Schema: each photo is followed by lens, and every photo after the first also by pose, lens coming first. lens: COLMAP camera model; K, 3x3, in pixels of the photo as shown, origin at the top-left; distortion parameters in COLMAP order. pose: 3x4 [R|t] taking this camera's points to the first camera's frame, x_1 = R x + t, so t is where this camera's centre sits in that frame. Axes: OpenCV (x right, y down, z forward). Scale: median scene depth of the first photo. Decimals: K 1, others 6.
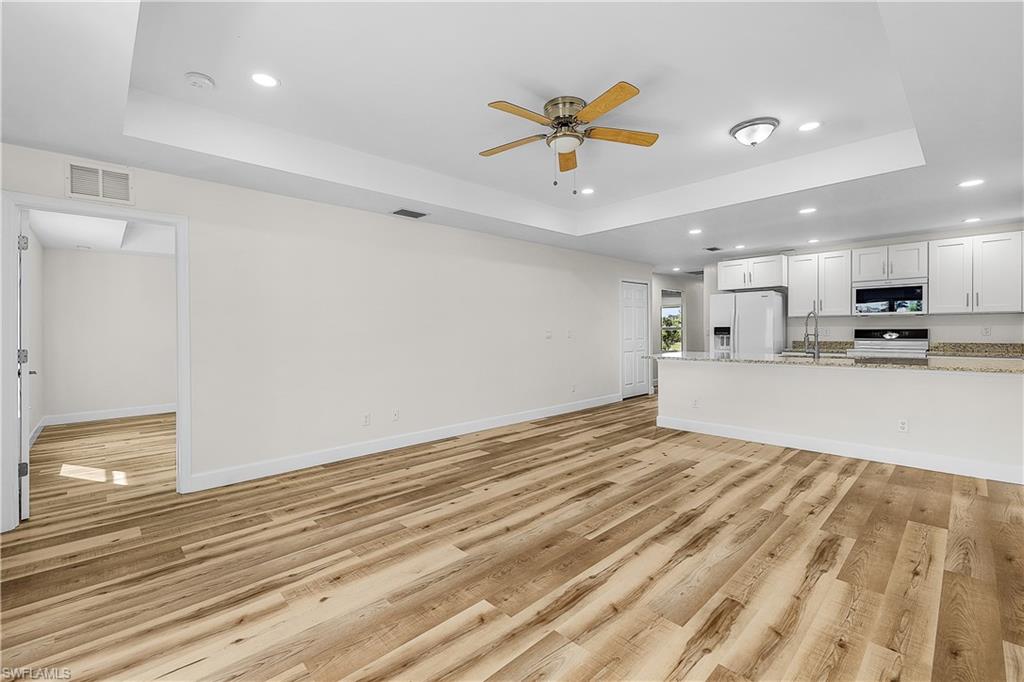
lens RADIAL K [[437.0, 0, 513.5], [0, 437.0, 333.8], [0, 0, 1]] dist [0.001162, 0.000067]
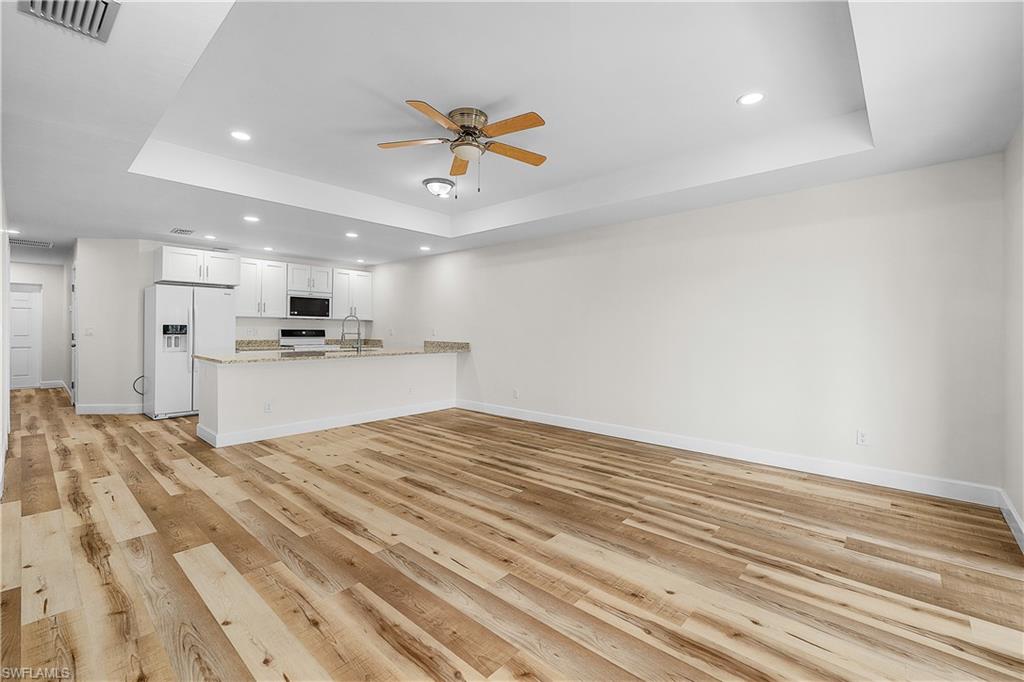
lens RADIAL K [[437.0, 0, 513.5], [0, 437.0, 333.8], [0, 0, 1]] dist [0.001162, 0.000067]
pose [[-0.076828, 0.001456, 0.997043, -0.827399], [0.000590, 0.999999, -0.001415, 0.007562], [-0.997044, 0.000479, -0.076829, 0.842229]]
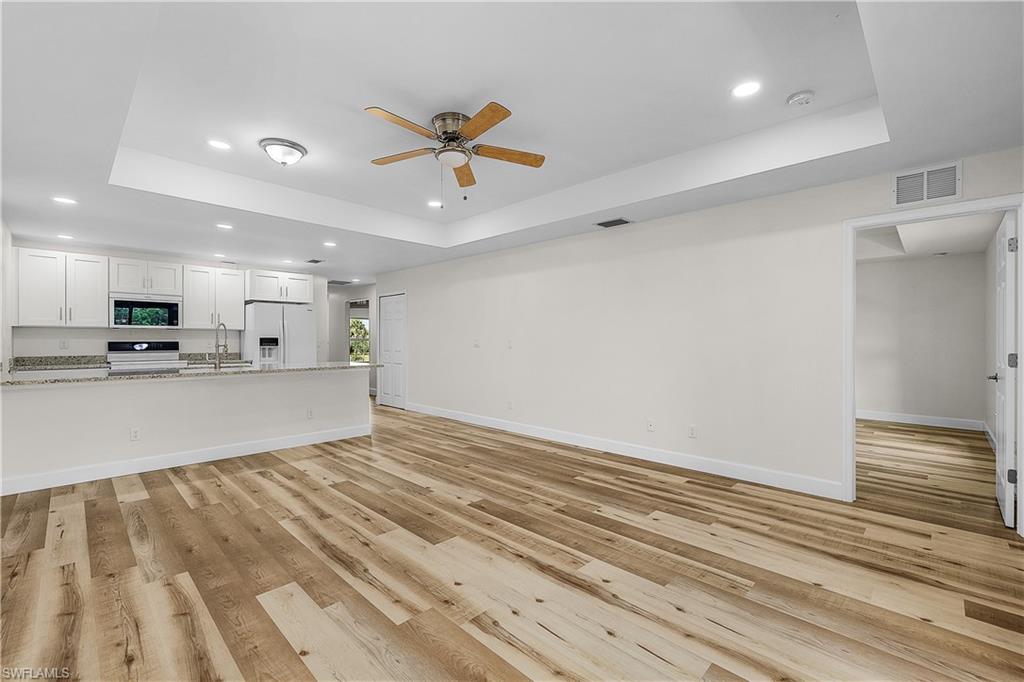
lens RADIAL K [[429.0, 0, 505.1], [0, 429.0, 340.4], [0, 0, 1]] dist [0.002525, 0.000020]
pose [[-0.037516, 0.010565, 0.999240, -0.321053], [0.006163, 0.999928, -0.010340, 0.003452], [-0.999277, 0.005771, -0.037579, 0.327622]]
